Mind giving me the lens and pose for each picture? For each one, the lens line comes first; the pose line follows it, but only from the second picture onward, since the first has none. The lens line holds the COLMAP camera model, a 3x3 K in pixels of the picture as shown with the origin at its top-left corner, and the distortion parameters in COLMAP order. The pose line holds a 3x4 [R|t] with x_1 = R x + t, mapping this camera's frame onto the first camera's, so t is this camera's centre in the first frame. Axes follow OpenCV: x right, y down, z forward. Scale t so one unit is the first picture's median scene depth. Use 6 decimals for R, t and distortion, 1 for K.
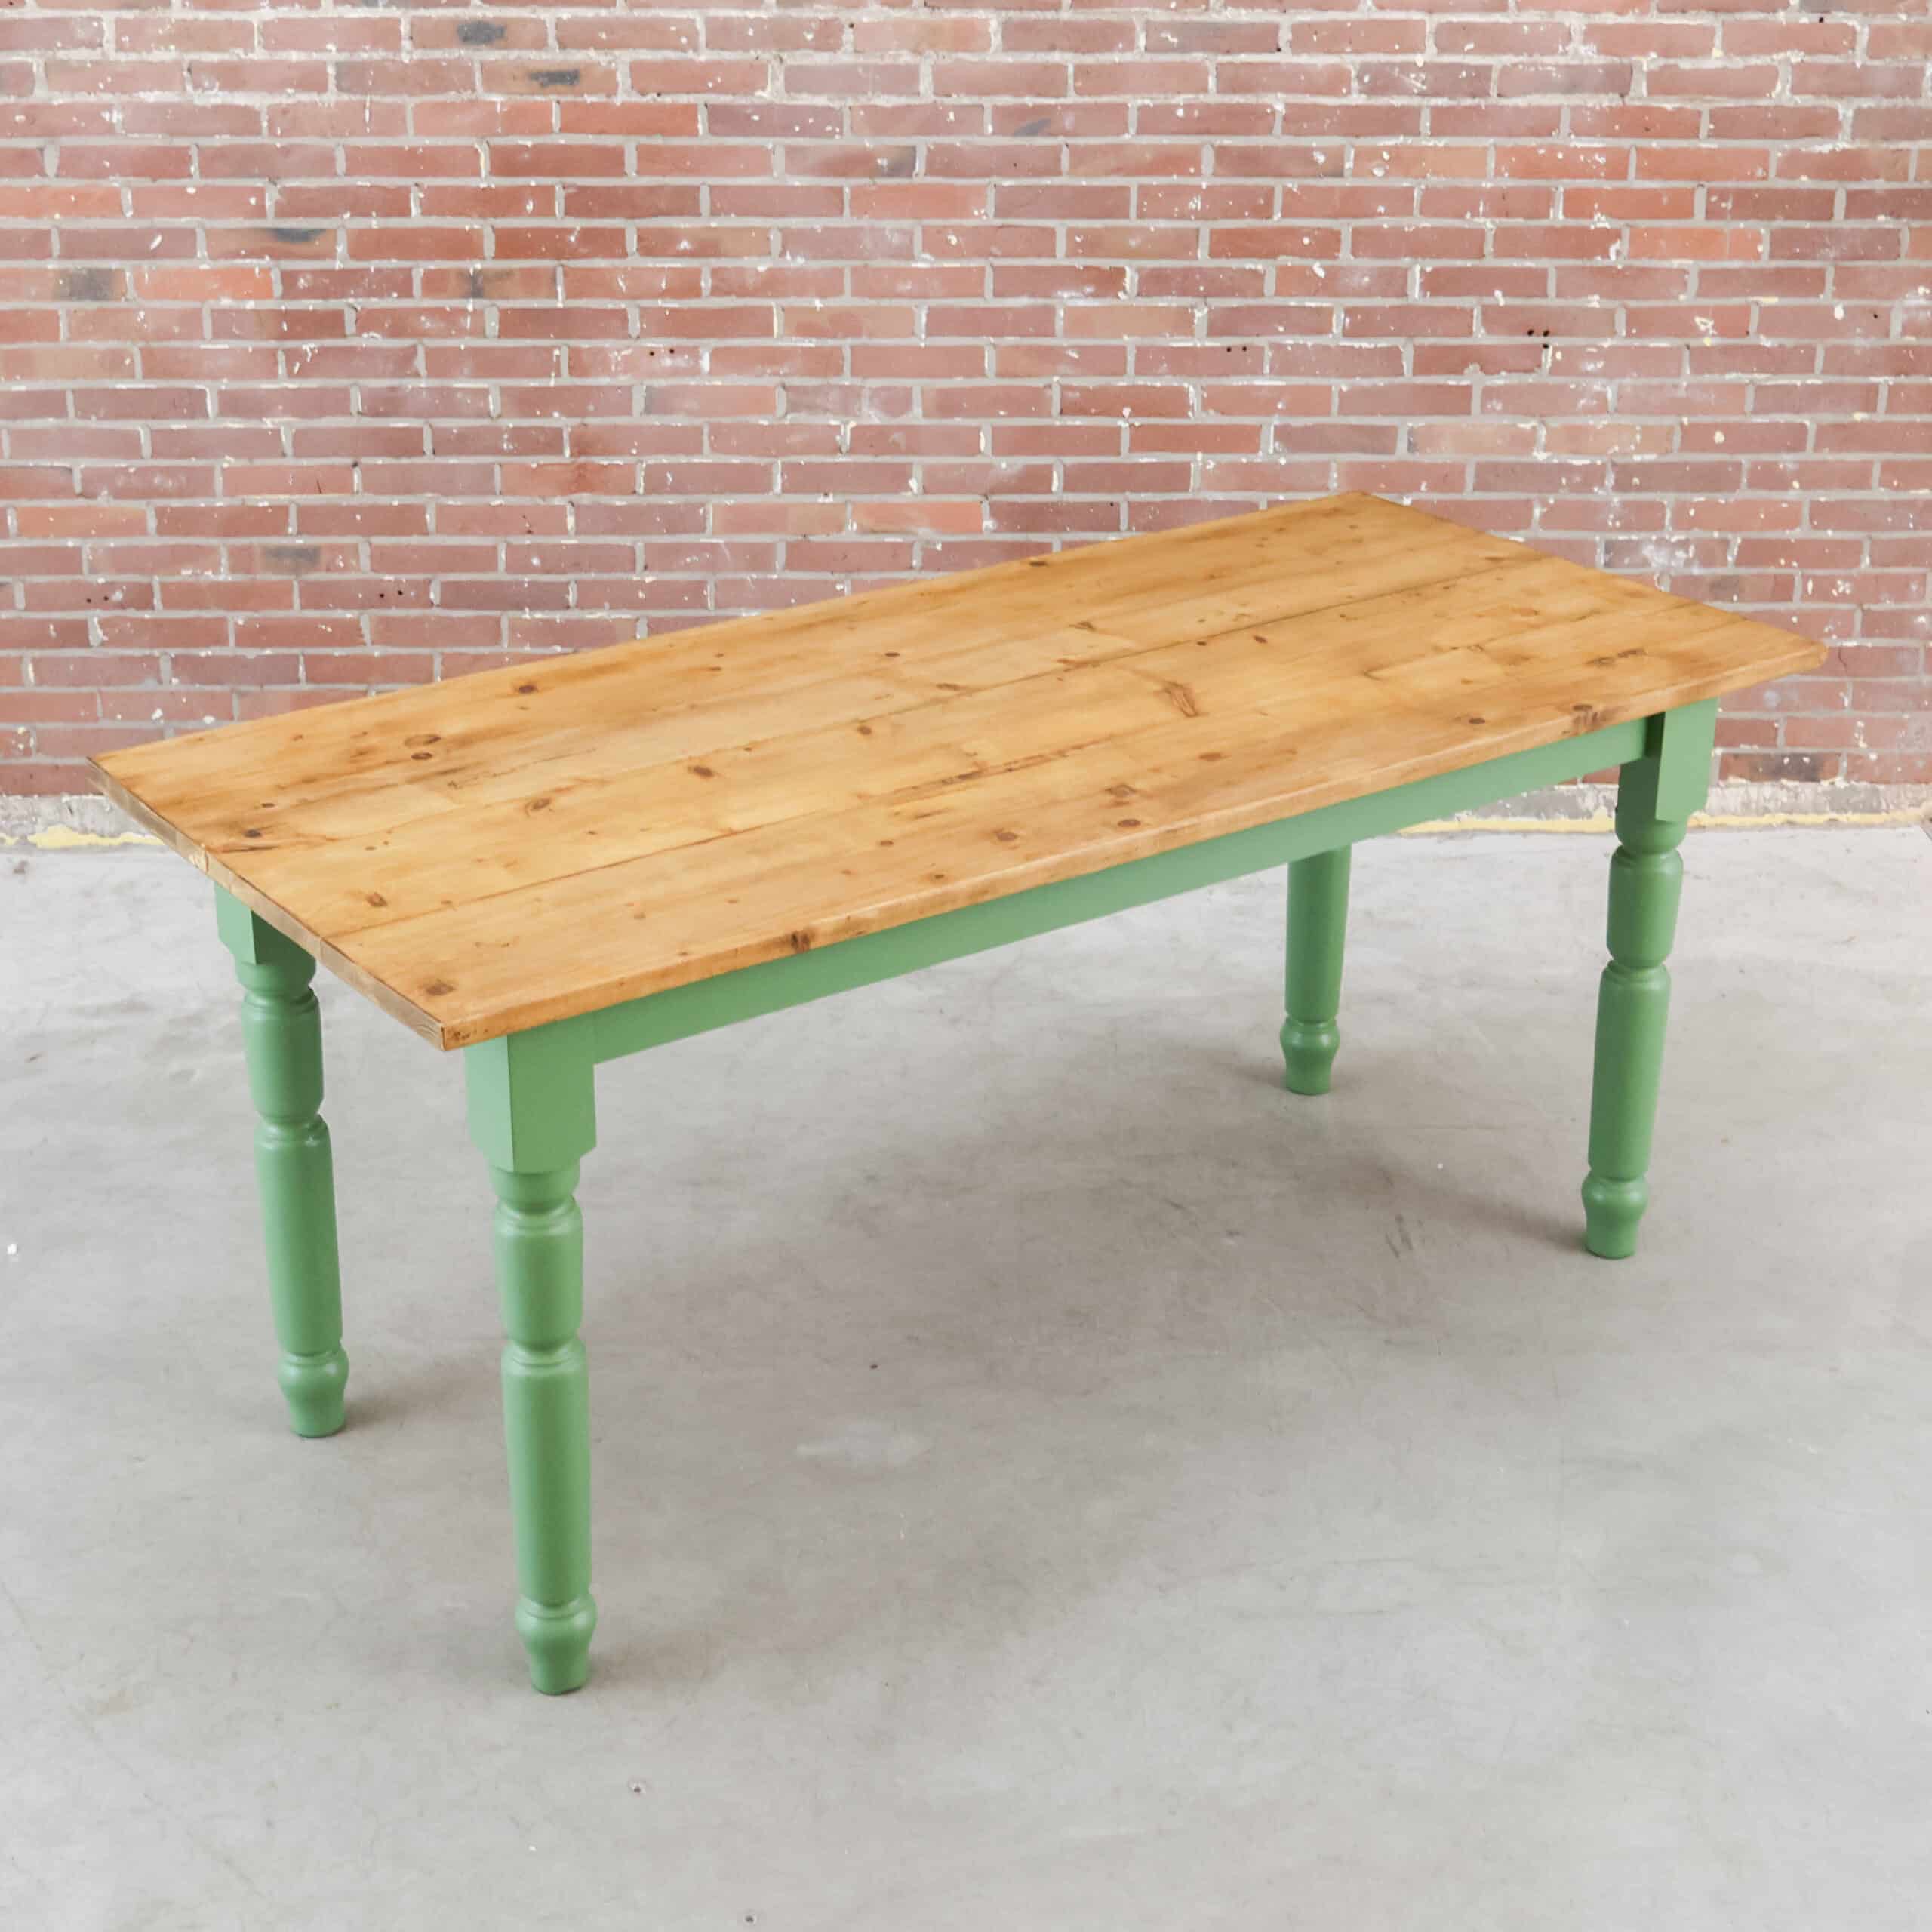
lens RADIAL K [[3365.4, 0, 905.6], [0, 3365.4, 852.4], [0, 0, 1]] dist [-0.056666, 0.000000]
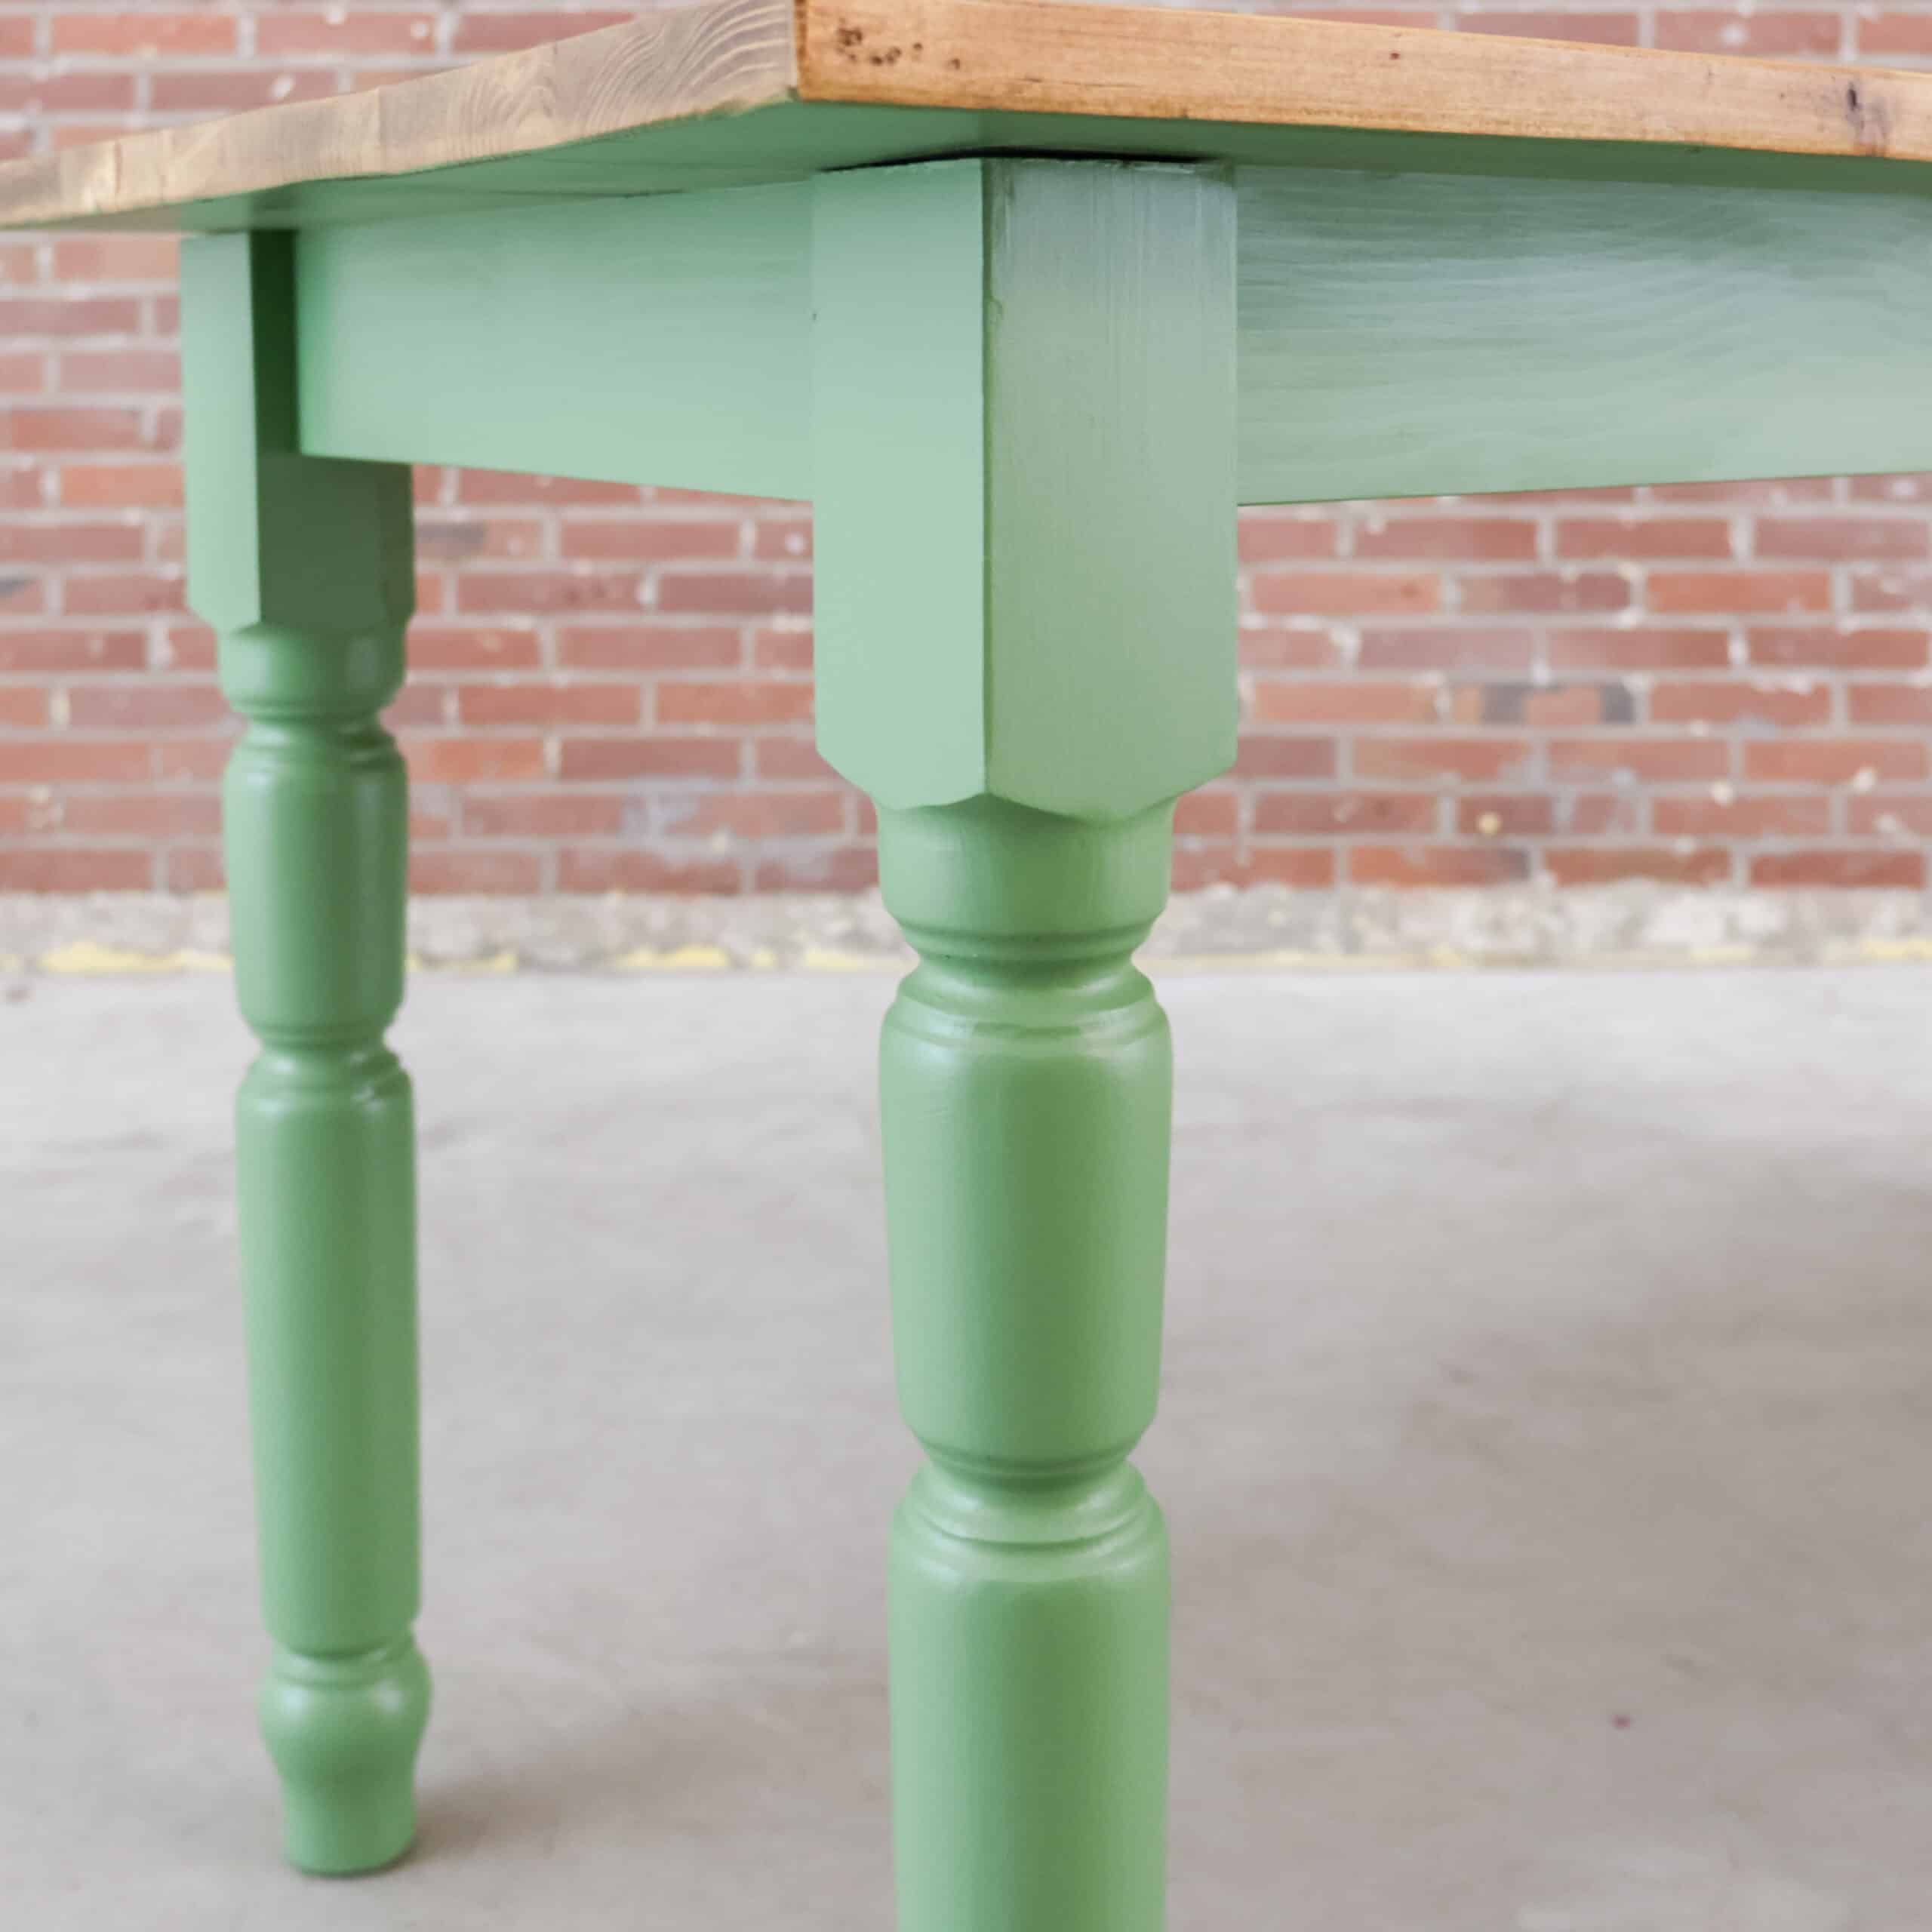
lens RADIAL K [[2678.1, 0, 925.8], [0, 2678.1, 539.0], [0, 0, 1]] dist [-0.038793, 0.000000]
pose [[0.999794, -0.004619, -0.019745, -0.084885], [-0.001976, 0.946881, -0.321579, 0.107348], [0.020181, 0.321552, 0.946677, 0.560648]]
